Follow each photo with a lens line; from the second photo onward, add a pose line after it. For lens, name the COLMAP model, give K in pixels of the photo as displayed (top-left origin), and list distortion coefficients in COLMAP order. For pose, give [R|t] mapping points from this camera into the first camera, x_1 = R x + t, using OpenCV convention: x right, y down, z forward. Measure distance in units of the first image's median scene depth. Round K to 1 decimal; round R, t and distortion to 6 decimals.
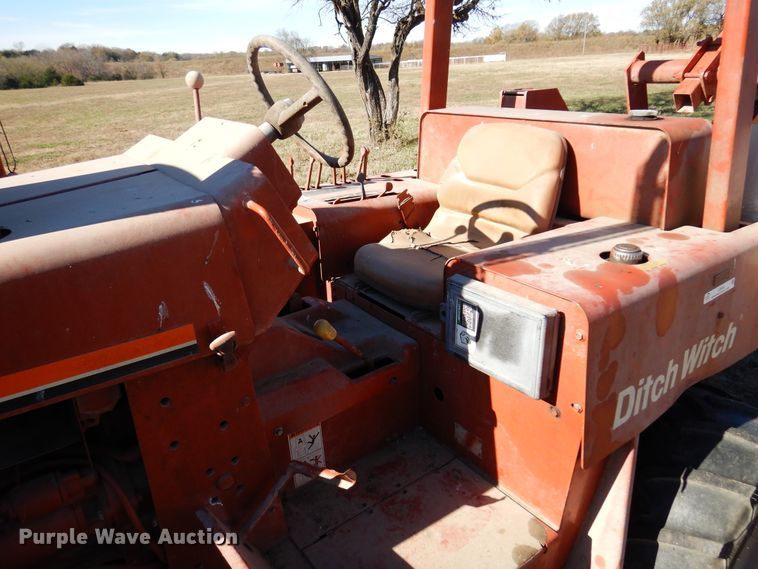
lens RADIAL K [[539.4, 0, 379.7], [0, 539.4, 293.7], [0, 0, 1]] dist [0.017427, -0.002279]
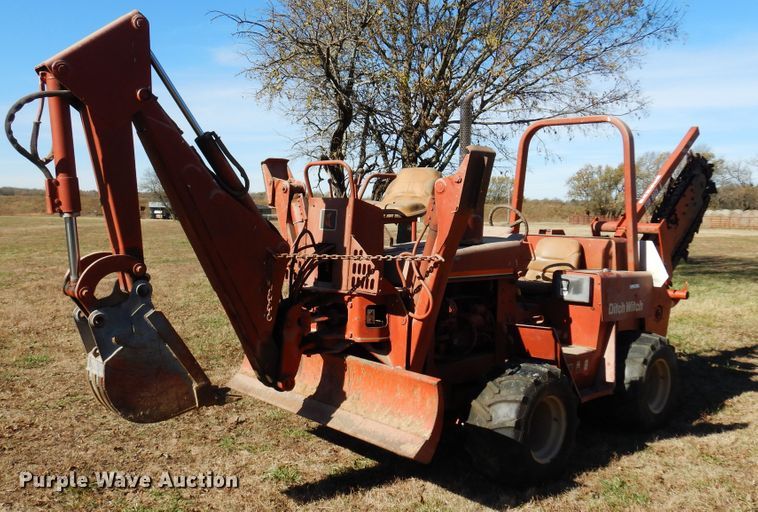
lens RADIAL K [[725.7, 0, 352.6], [0, 725.7, 262.6], [0, 0, 1]] dist [0.028092, 0.000000]
pose [[0.990329, 0.054757, 0.127480, -0.091211], [-0.009058, 0.942383, -0.334413, 0.076286], [-0.138446, 0.330024, 0.933765, -0.163799]]
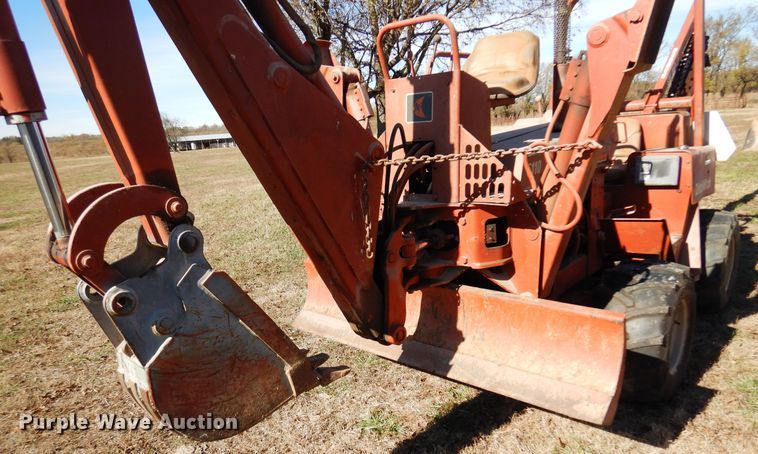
lens RADIAL K [[542.2, 0, 380.9], [0, 542.2, 288.7], [0, 0, 1]] dist [0.013540, 0.006566]
pose [[0.971301, -0.091127, 0.219703, -0.107010], [0.119679, 0.985492, -0.120340, 0.048087], [-0.205549, 0.143180, 0.968116, -0.083597]]
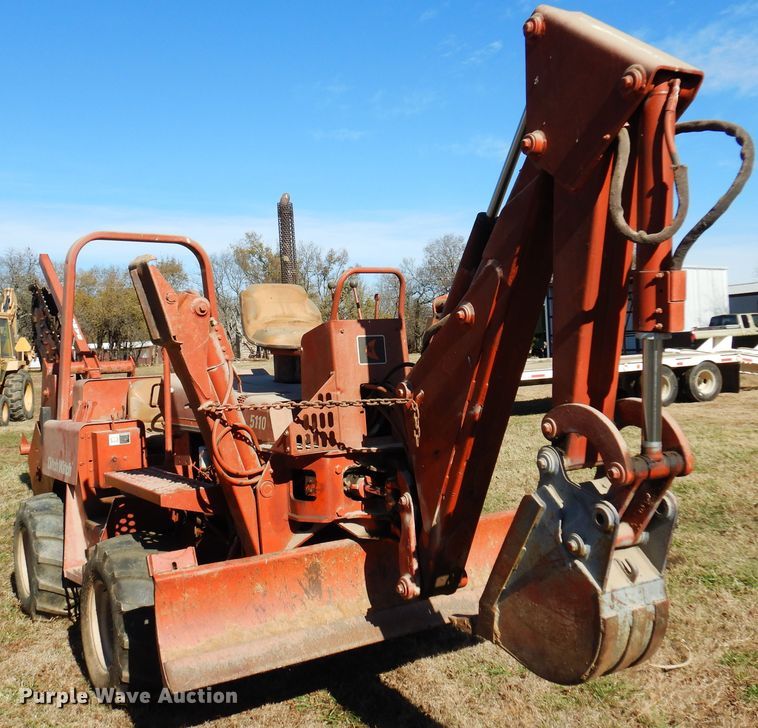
lens RADIAL K [[823.4, 0, 367.4], [0, 823.4, 352.3], [0, 0, 1]] dist [0.027851, 0.000000]
pose [[0.044198, 0.032426, 0.998496, -0.227675], [0.442438, 0.895478, -0.048665, 0.009959], [-0.895710, 0.443923, 0.025232, 0.007414]]
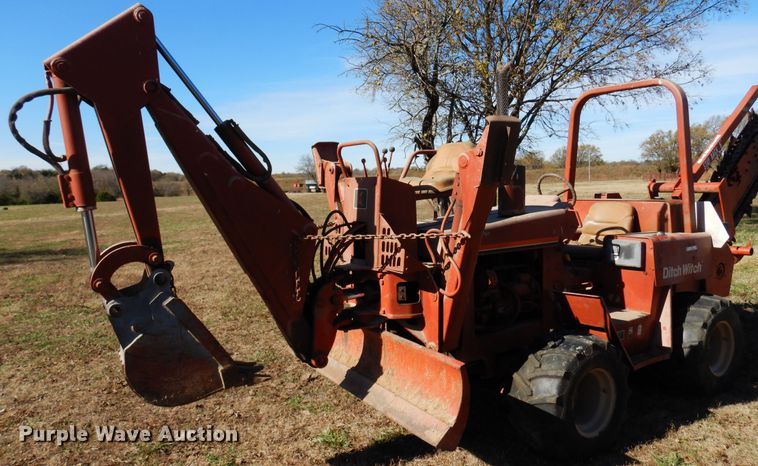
lens RADIAL K [[559.2, 0, 364.1], [0, 559.2, 233.6], [0, 0, 1]] dist [0.020148, 0.000026]
pose [[0.998785, 0.018965, -0.045476, -0.066023], [-0.032156, 0.950205, -0.309961, 0.057757], [0.037333, 0.311047, 0.949661, -0.129010]]
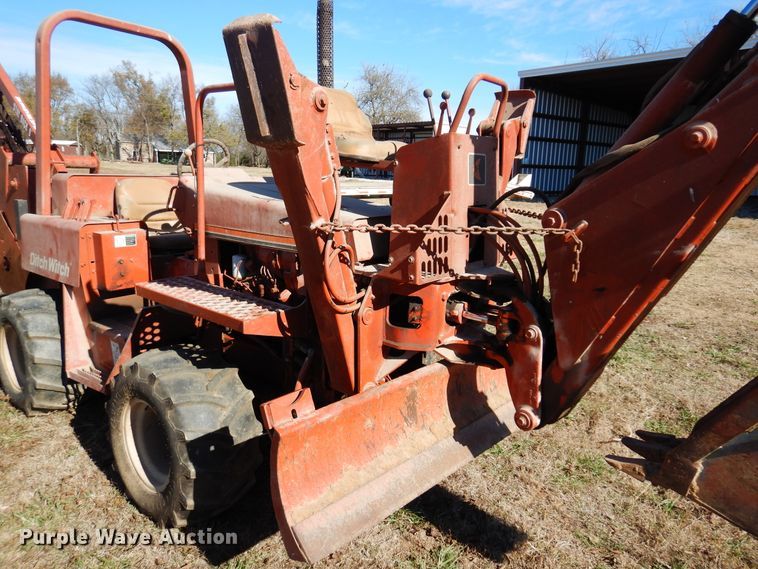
lens RADIAL K [[539.4, 0, 379.9], [0, 539.4, 284.7], [0, 0, 1]] dist [0.017427, -0.002279]
pose [[-0.247887, -0.177171, 0.952451, -0.163225], [0.370213, 0.891196, 0.262130, -0.010684], [-0.895262, 0.417588, -0.155325, 0.048663]]
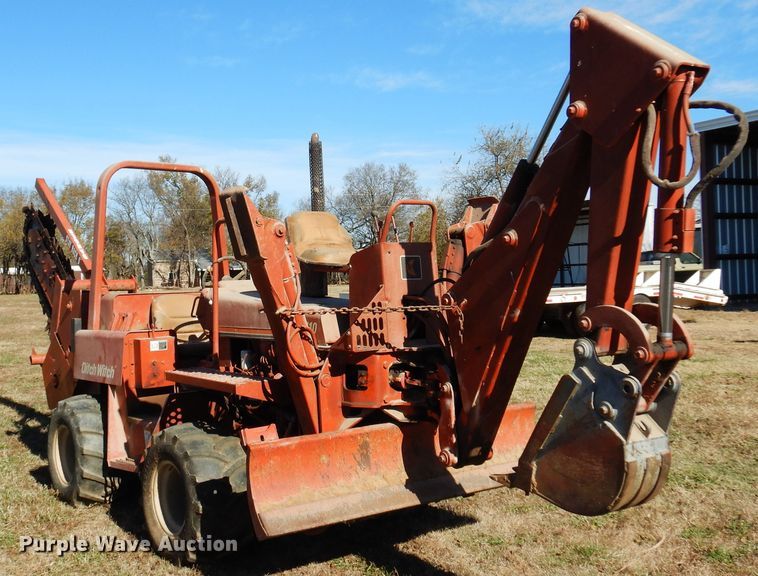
lens RADIAL K [[856.1, 0, 316.3], [0, 856.1, 287.5], [0, 0, 1]] dist [0.034161, 0.000000]
pose [[-0.001056, 0.028376, 0.999597, -0.267957], [0.428790, 0.903053, -0.025182, 0.002158], [-0.903403, 0.428591, -0.013121, 0.034236]]
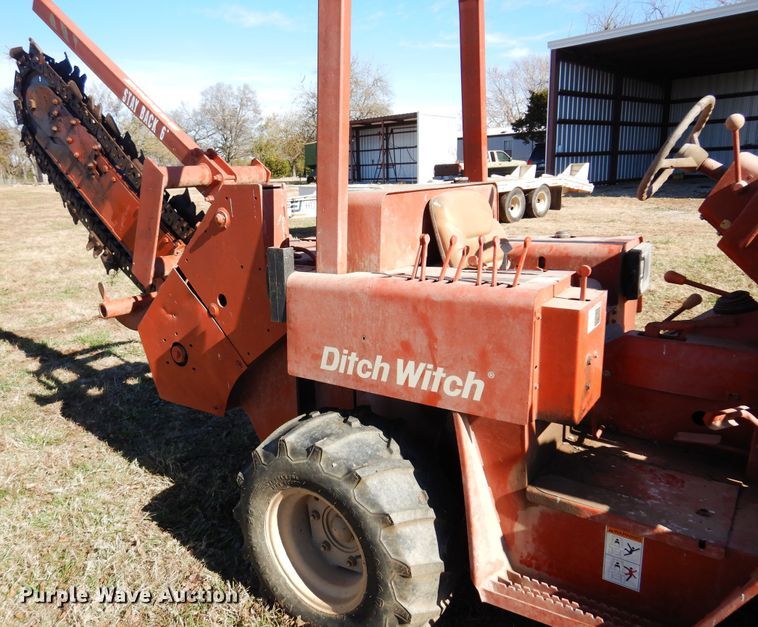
lens RADIAL K [[591.3, 0, 342.6], [0, 591.3, 314.4], [0, 0, 1]] dist [0.030466, -0.001548]
pose [[-0.275738, -0.180072, 0.944215, -0.077077], [0.427908, 0.856600, 0.288324, -0.042450], [-0.860734, 0.483539, -0.159143, 0.116690]]
